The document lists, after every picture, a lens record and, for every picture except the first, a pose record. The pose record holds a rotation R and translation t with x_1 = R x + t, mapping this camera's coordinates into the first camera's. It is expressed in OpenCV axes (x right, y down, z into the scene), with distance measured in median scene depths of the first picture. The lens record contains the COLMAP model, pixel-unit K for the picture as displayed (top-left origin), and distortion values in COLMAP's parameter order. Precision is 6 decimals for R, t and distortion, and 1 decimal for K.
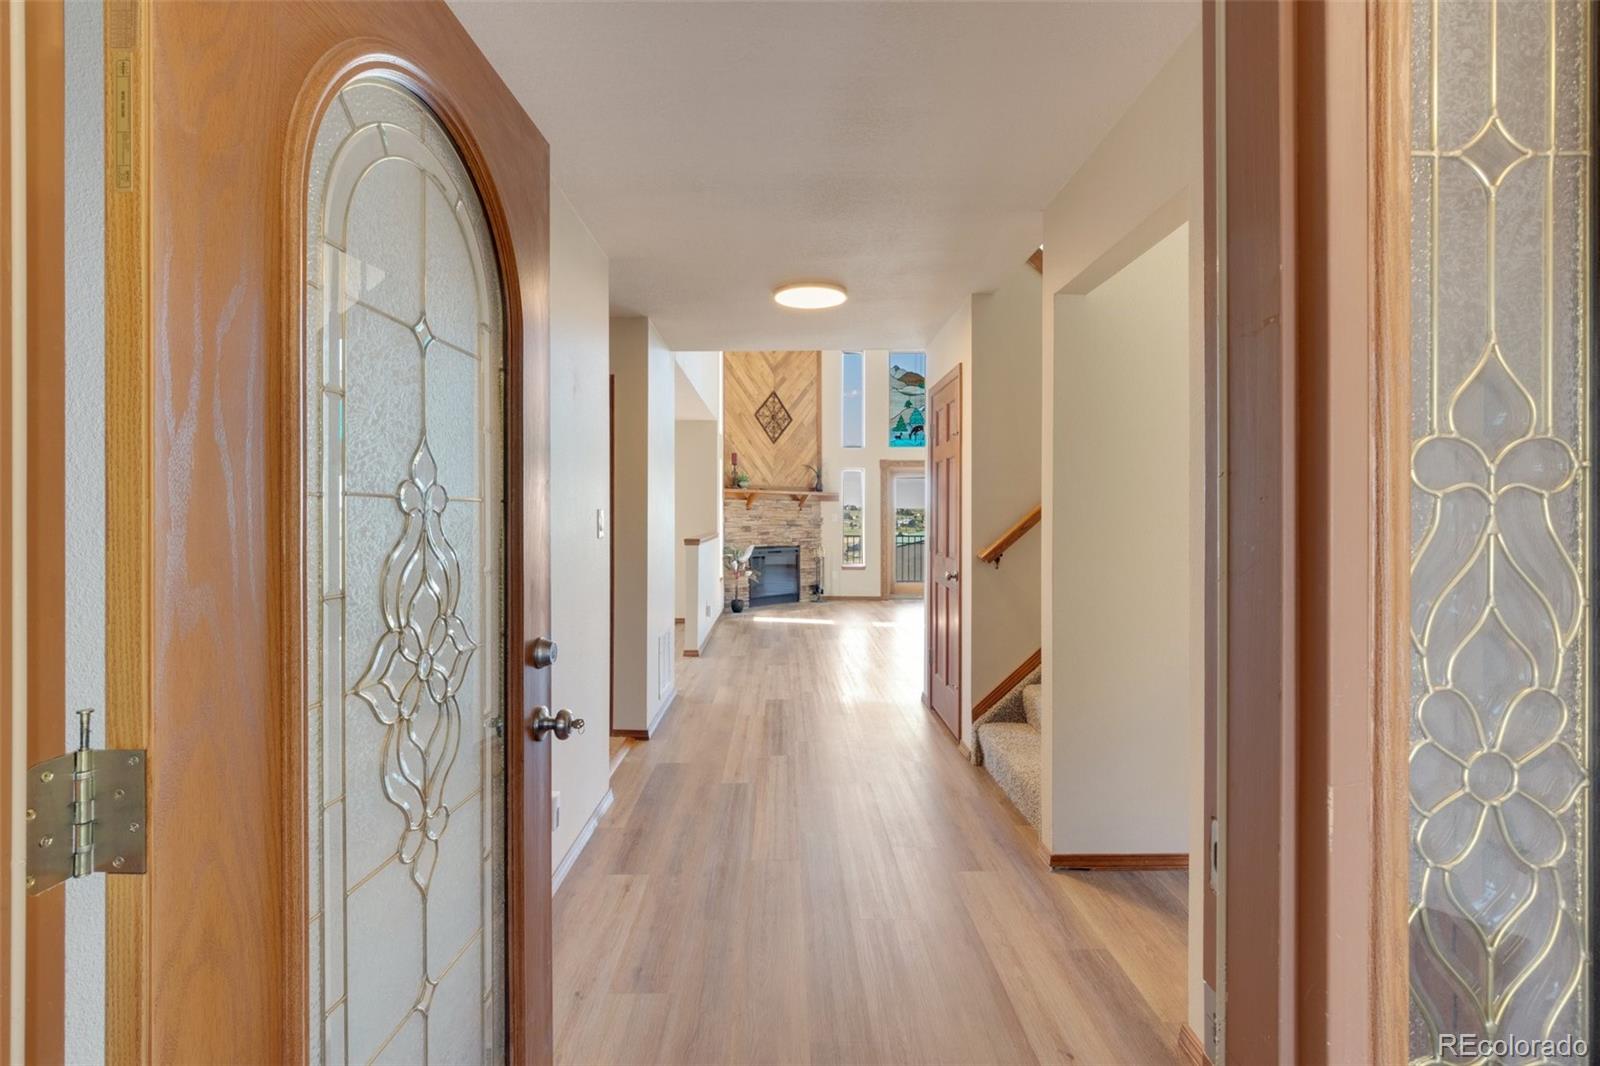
lens RADIAL K [[742.3, 0, 802.7], [0, 742.3, 522.7], [0, 0, 1]] dist [-0.004346, -0.001630]
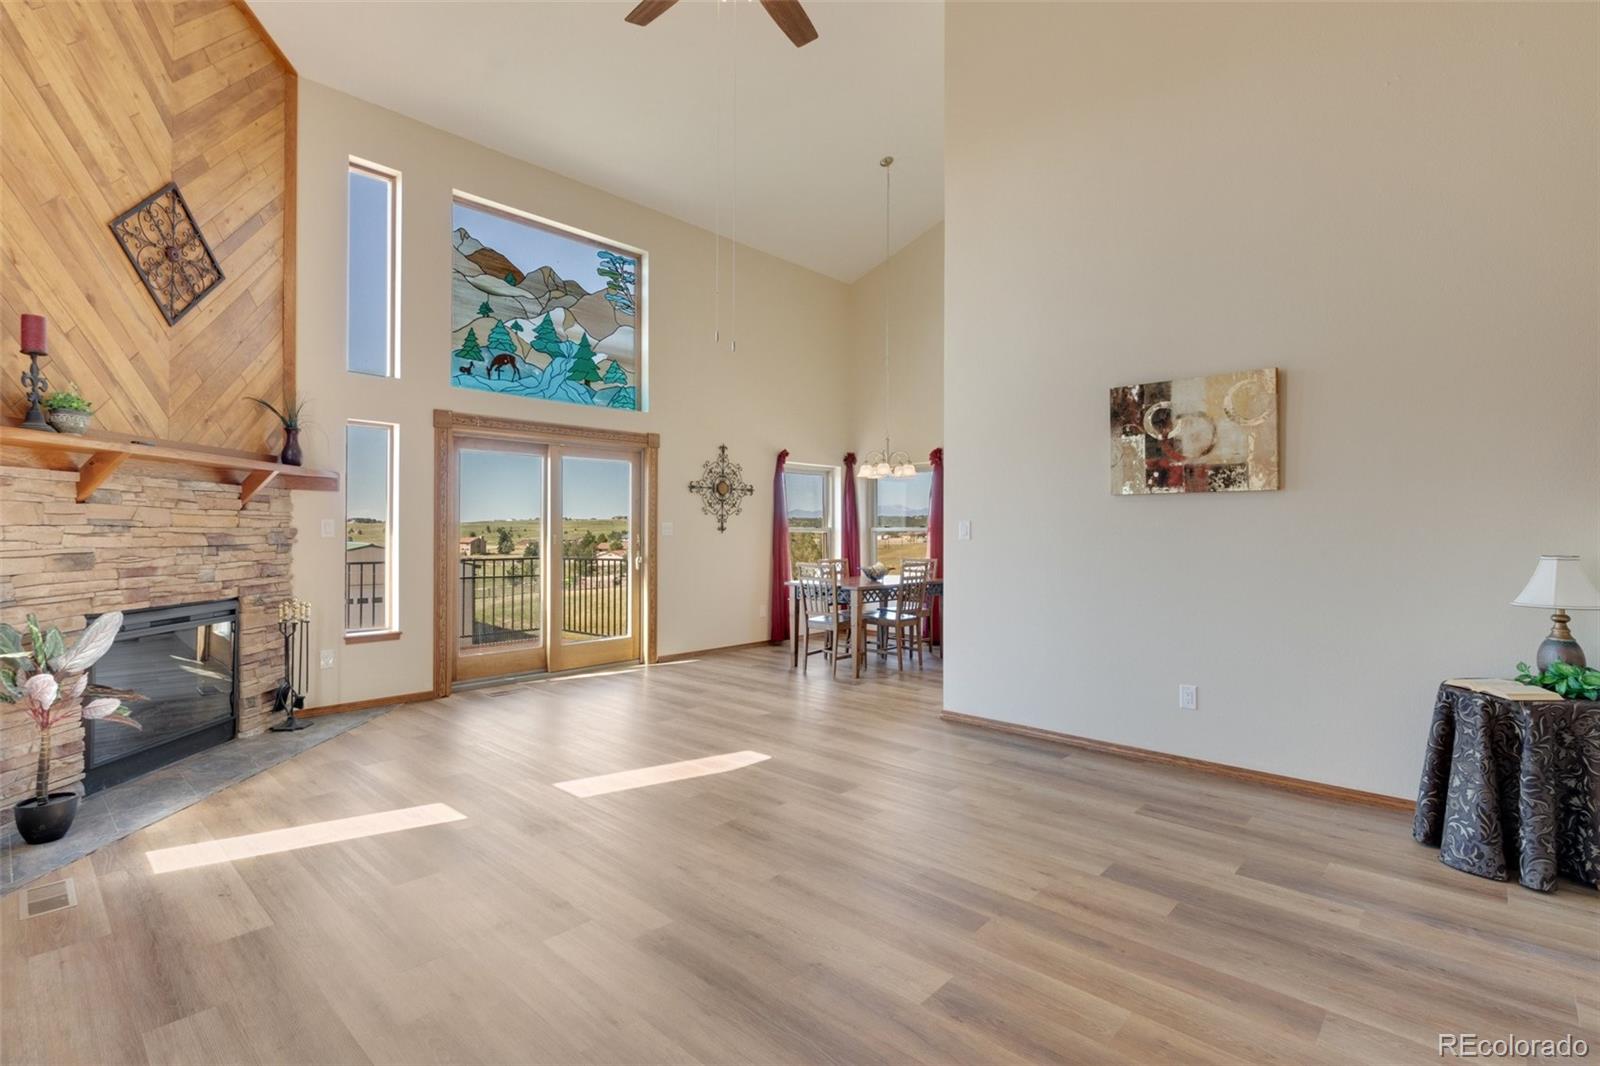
lens RADIAL K [[742.3, 0, 792.1], [0, 742.3, 524.8], [0, 0, 1]] dist [-0.004346, -0.001630]
pose [[0.697420, 0.006158, 0.716636, -0.082511], [0.003608, 0.999920, -0.012105, -0.002272], [-0.716653, 0.011028, 0.697343, 0.508299]]
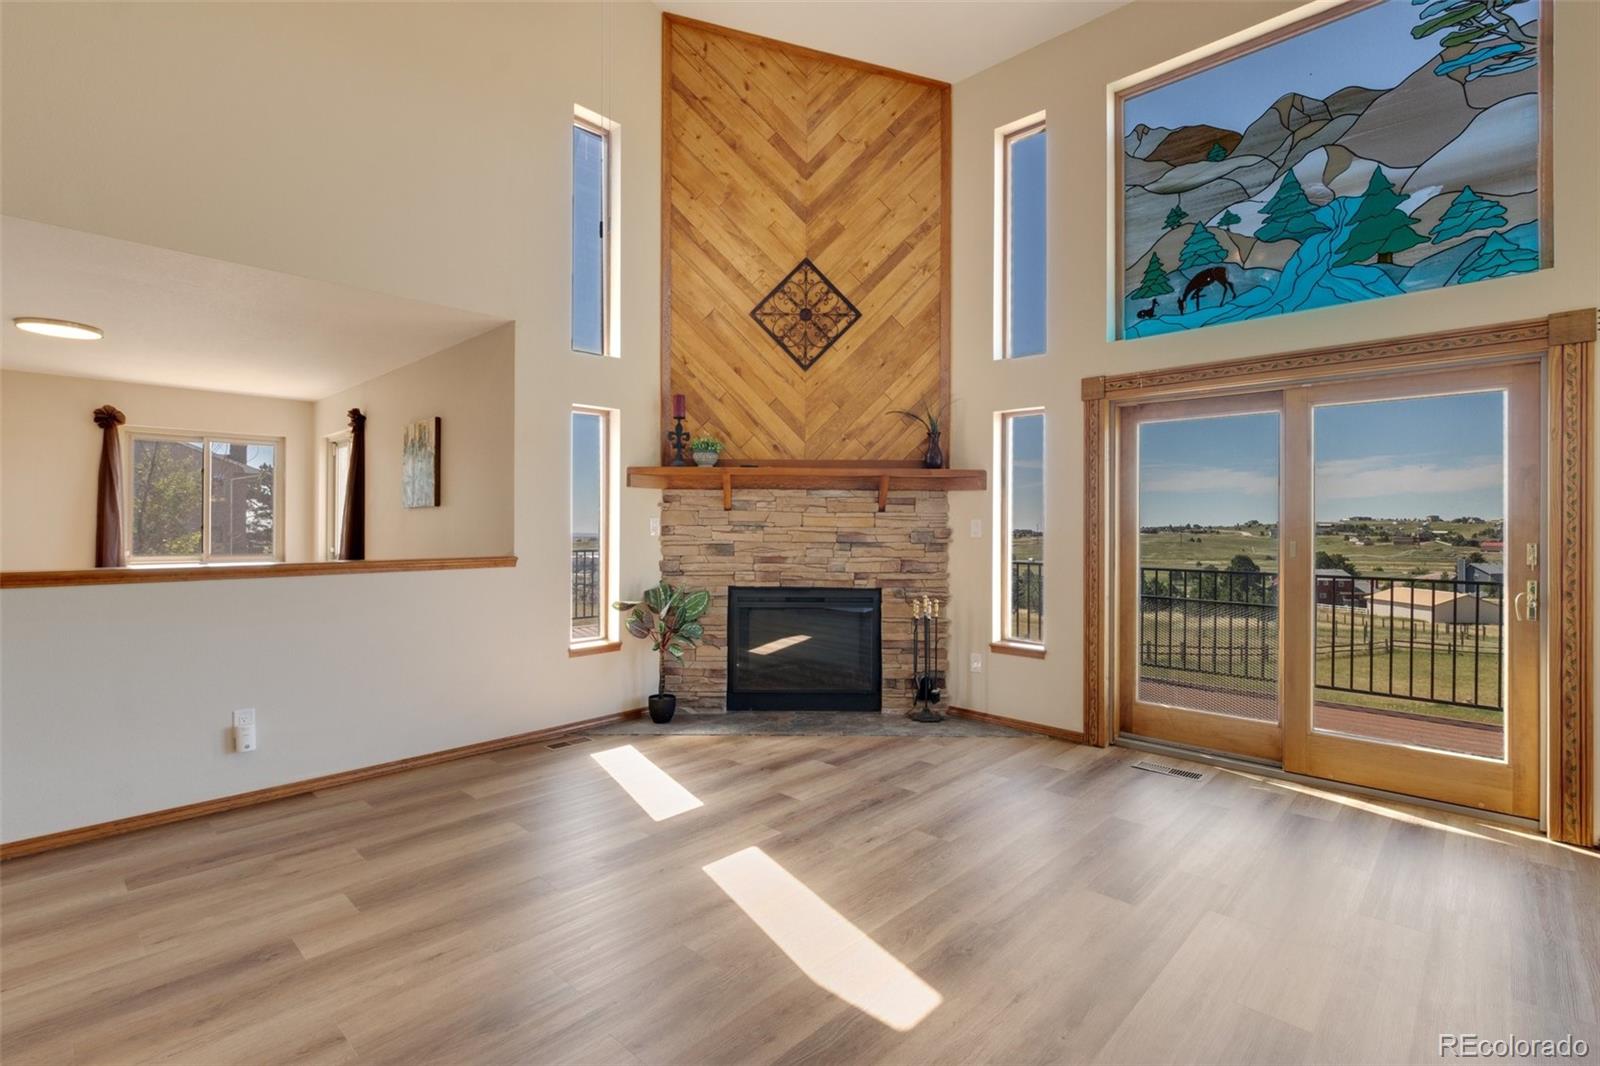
lens RADIAL K [[742.3, 0, 796.2], [0, 742.3, 528.6], [0, 0, 1]] dist [-0.004346, -0.001630]
pose [[0.703747, 0.006836, -0.710418, 0.282598], [-0.012298, 0.999921, -0.002561, -0.004215], [0.710344, 0.010539, 0.703775, 0.641142]]
